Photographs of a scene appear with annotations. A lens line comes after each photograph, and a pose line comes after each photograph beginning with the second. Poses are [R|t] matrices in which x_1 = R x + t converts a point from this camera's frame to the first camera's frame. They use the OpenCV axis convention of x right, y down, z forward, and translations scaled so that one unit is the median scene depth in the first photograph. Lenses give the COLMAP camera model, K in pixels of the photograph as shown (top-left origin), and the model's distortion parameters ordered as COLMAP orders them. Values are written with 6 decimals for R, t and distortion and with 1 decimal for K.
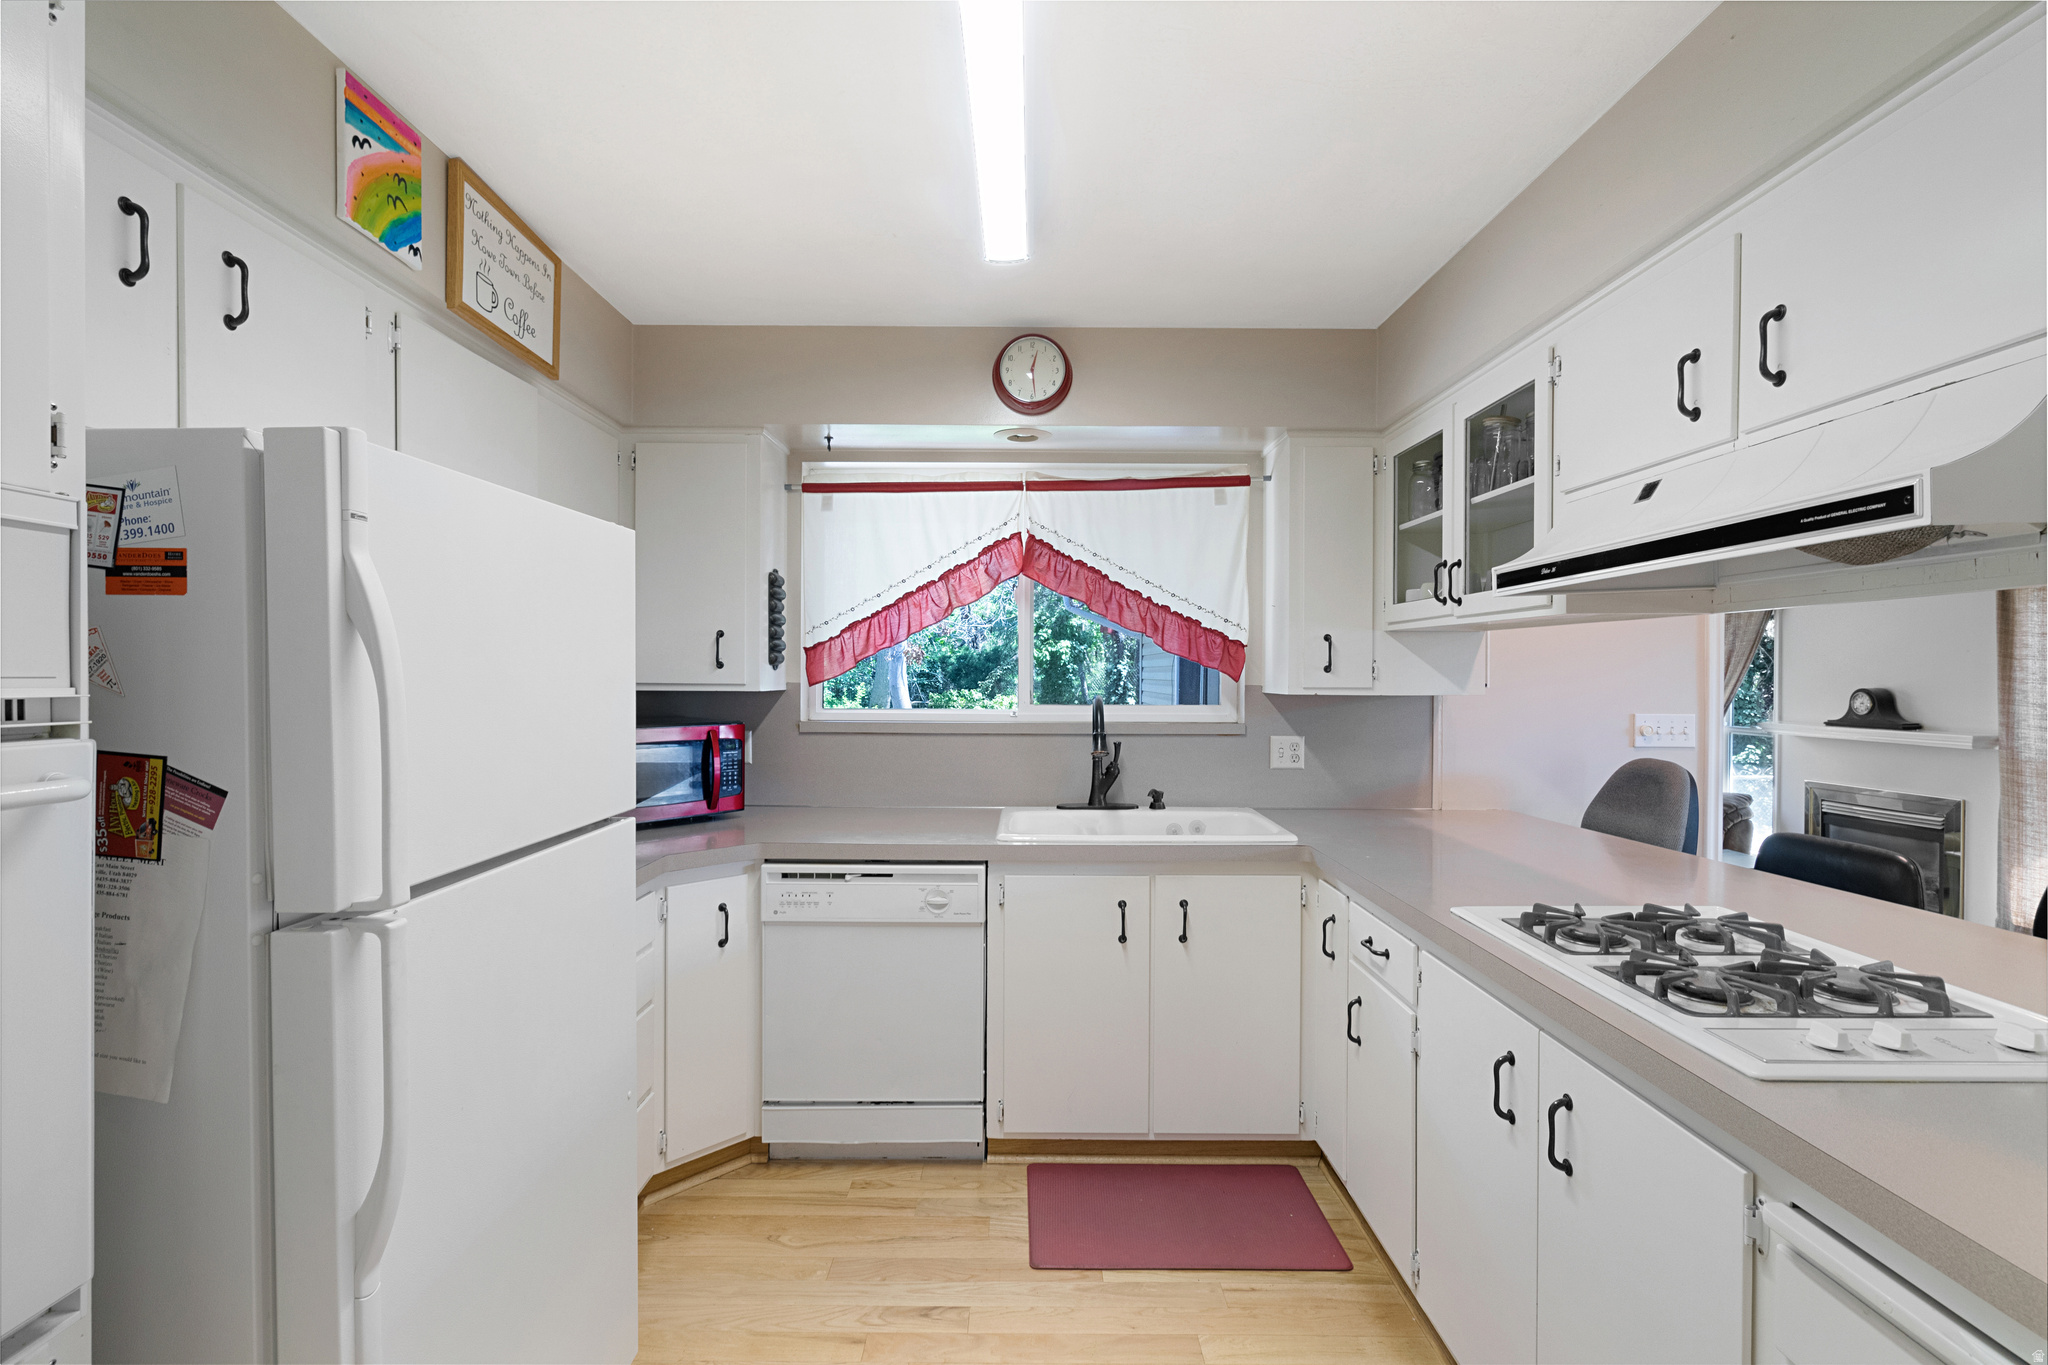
lens RADIAL K [[933.9, 0, 1020.1], [0, 933.9, 679.7], [0, 0, 1]] dist [-0.007466, 0.003649]
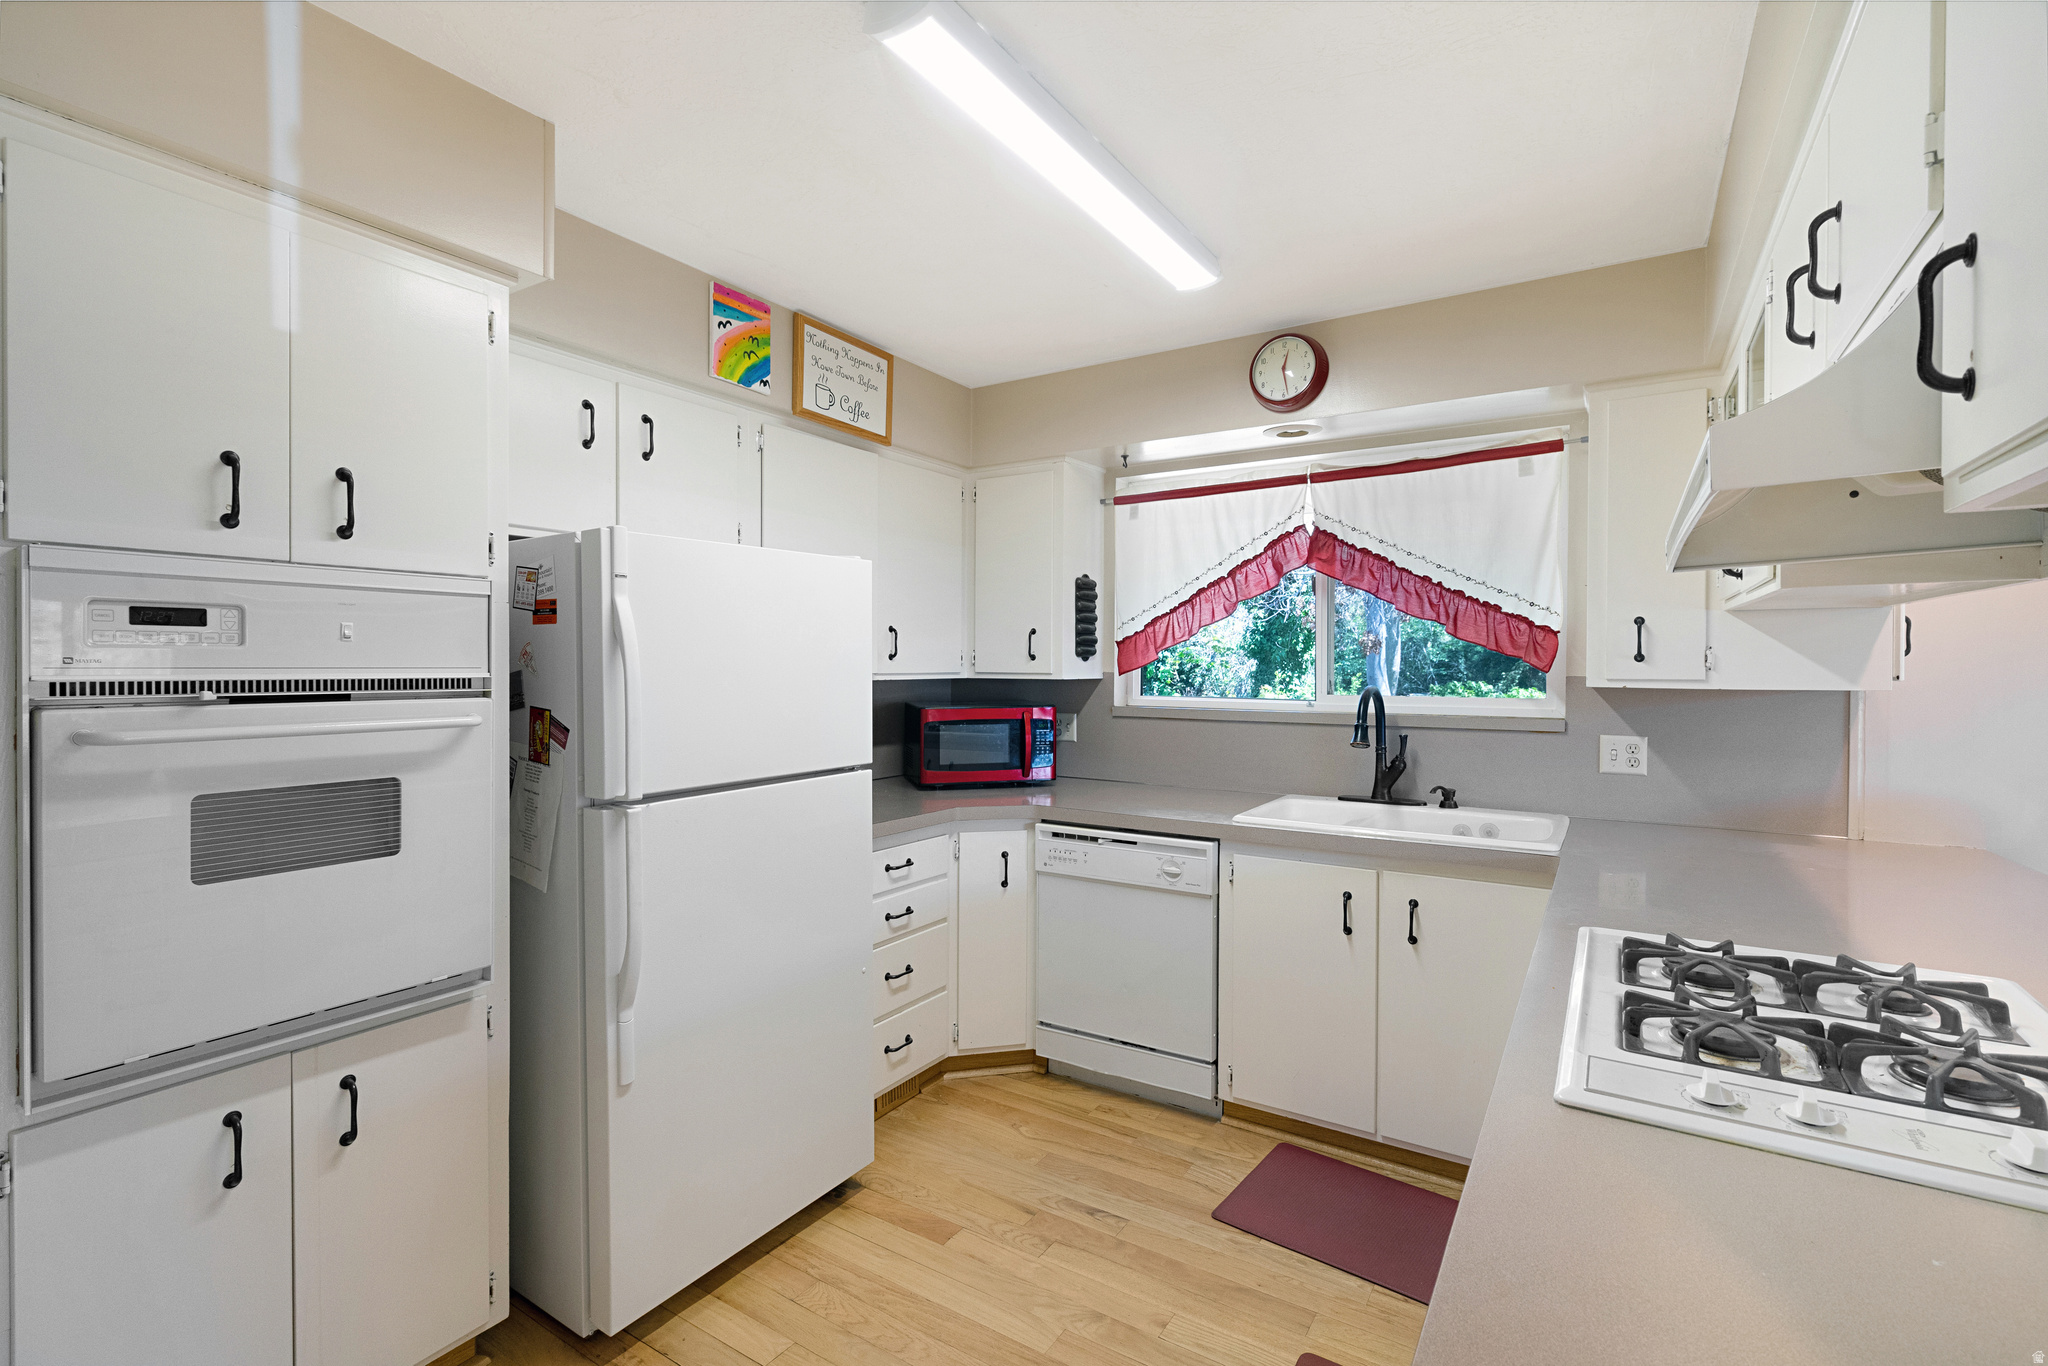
lens RADIAL K [[933.9, 0, 1015.8], [0, 933.9, 664.8], [0, 0, 1]] dist [-0.007466, 0.003649]
pose [[0.840482, -0.001923, -0.541836, 0.345703], [-0.001036, 0.999986, -0.005156, 0.000100], [0.541838, 0.004894, 0.840469, -0.027630]]
